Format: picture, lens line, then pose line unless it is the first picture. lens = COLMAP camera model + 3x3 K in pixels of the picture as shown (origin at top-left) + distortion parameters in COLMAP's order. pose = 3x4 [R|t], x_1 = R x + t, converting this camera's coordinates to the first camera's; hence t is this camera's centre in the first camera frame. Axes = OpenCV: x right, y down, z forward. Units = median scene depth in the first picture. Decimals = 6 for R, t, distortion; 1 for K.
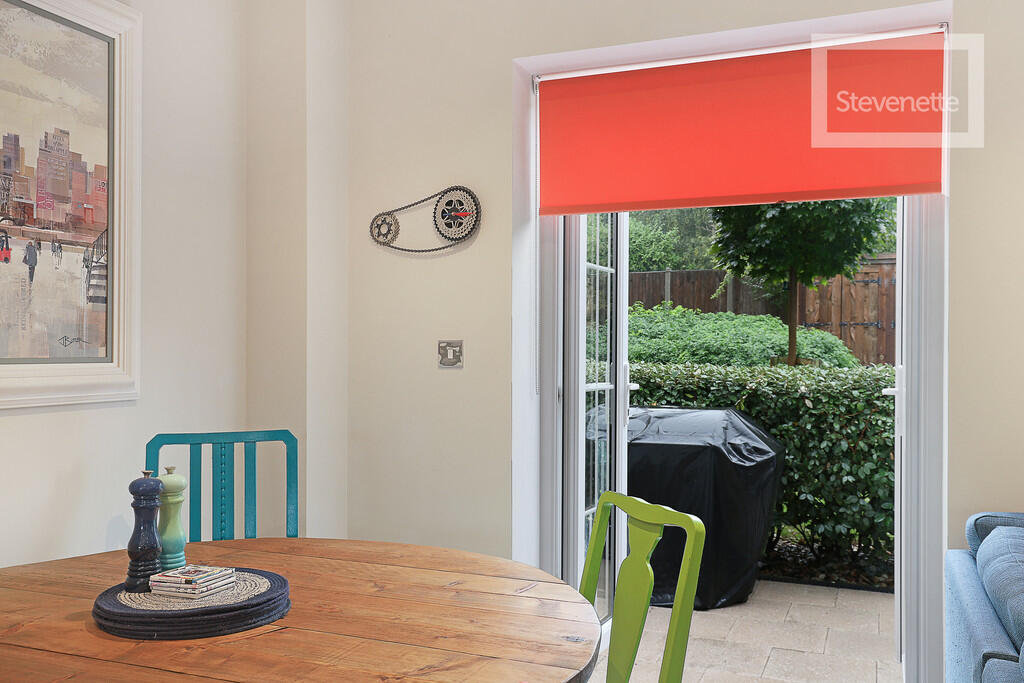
lens RADIAL K [[895.8, 0, 512.0], [0, 895.8, 341.5], [0, 0, 1]] dist [0.059539, 0.002139]
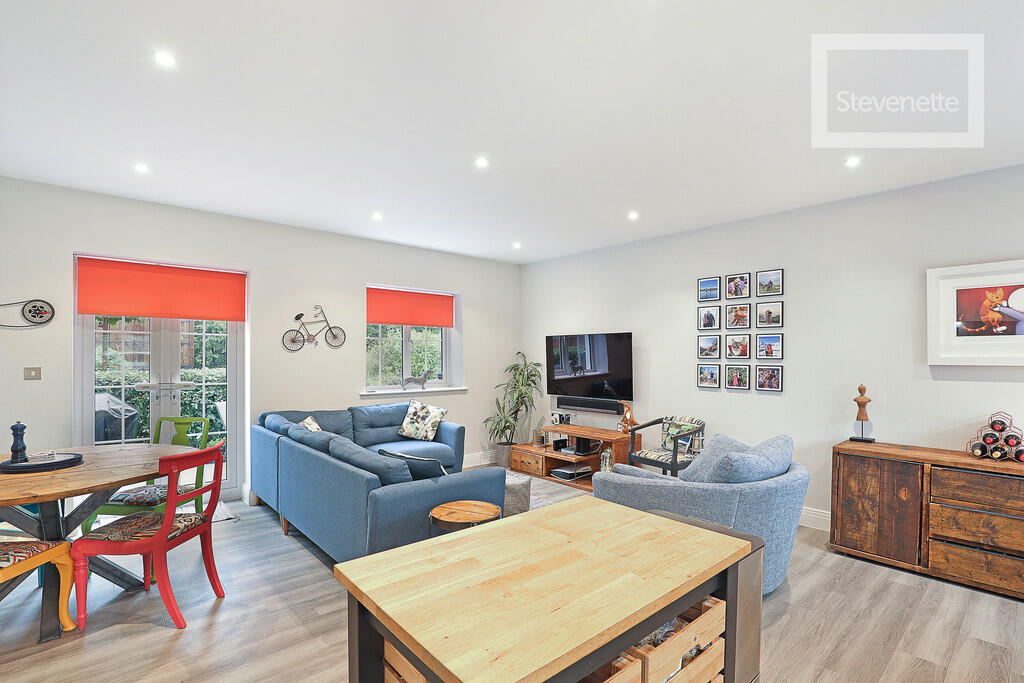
lens RADIAL K [[484.5, 0, 515.3], [0, 484.5, 358.7], [0, 0, 1]] dist [-0.001621, 0.000293]
pose [[0.448940, -0.005340, 0.893546, -0.729869], [-0.012884, 0.999840, 0.012448, -0.064605], [-0.893469, -0.017101, 0.448799, -0.746049]]
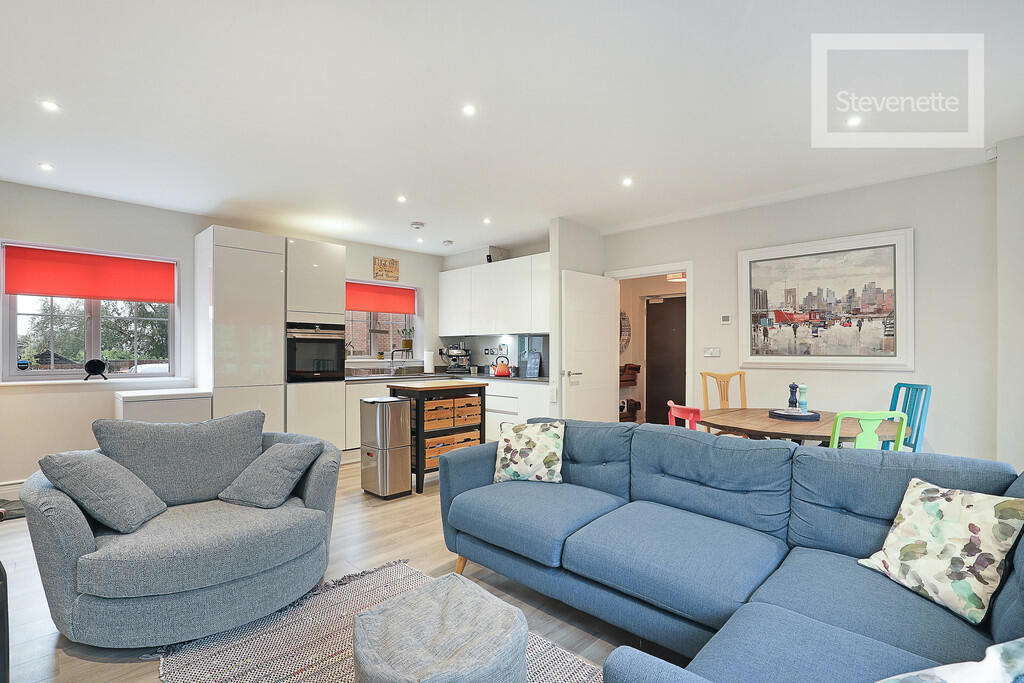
lens RADIAL K [[473.0, 0, 515.9], [0, 473.0, 350.7], [0, 0, 1]] dist [-0.028245, 0.000299]
pose [[-0.367637, -0.006889, -0.929944, 1.369802], [0.005043, 0.999943, -0.009401, 0.011442], [0.929956, -0.008146, -0.367582, 0.428851]]
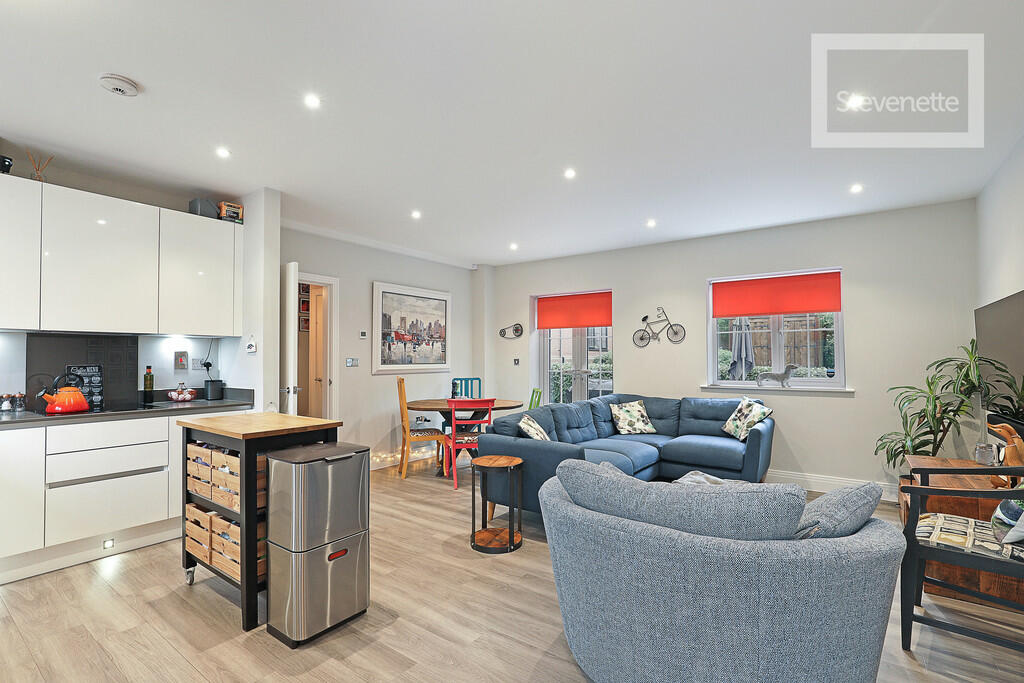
lens RADIAL K [[473.0, 0, 515.9], [0, 473.0, 350.7], [0, 0, 1]] dist [-0.028245, 0.000299]
pose [[0.973223, -0.009274, -0.229675, 0.548245], [0.007564, 0.999937, -0.008326, -0.025978], [0.229738, 0.006366, 0.973232, -1.487441]]
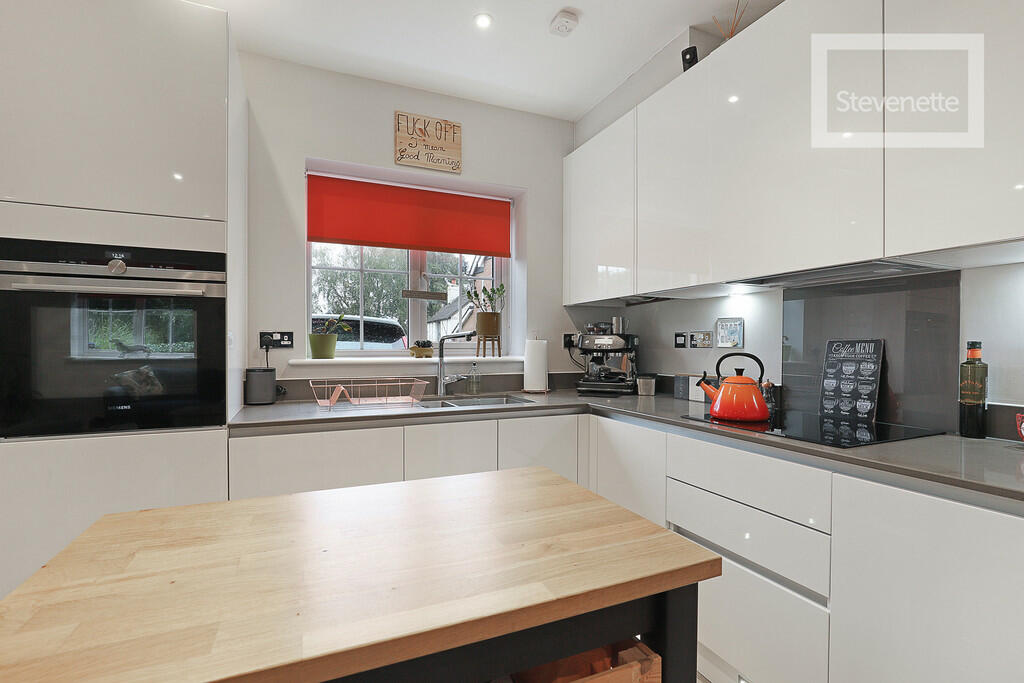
lens RADIAL K [[473.0, 0, 515.9], [0, 473.0, 350.7], [0, 0, 1]] dist [-0.028245, 0.000299]
pose [[-0.686343, 0.002189, -0.727275, -0.146946], [0.001168, 0.999997, 0.001908, 0.012481], [0.727277, 0.000459, -0.686344, -0.303592]]
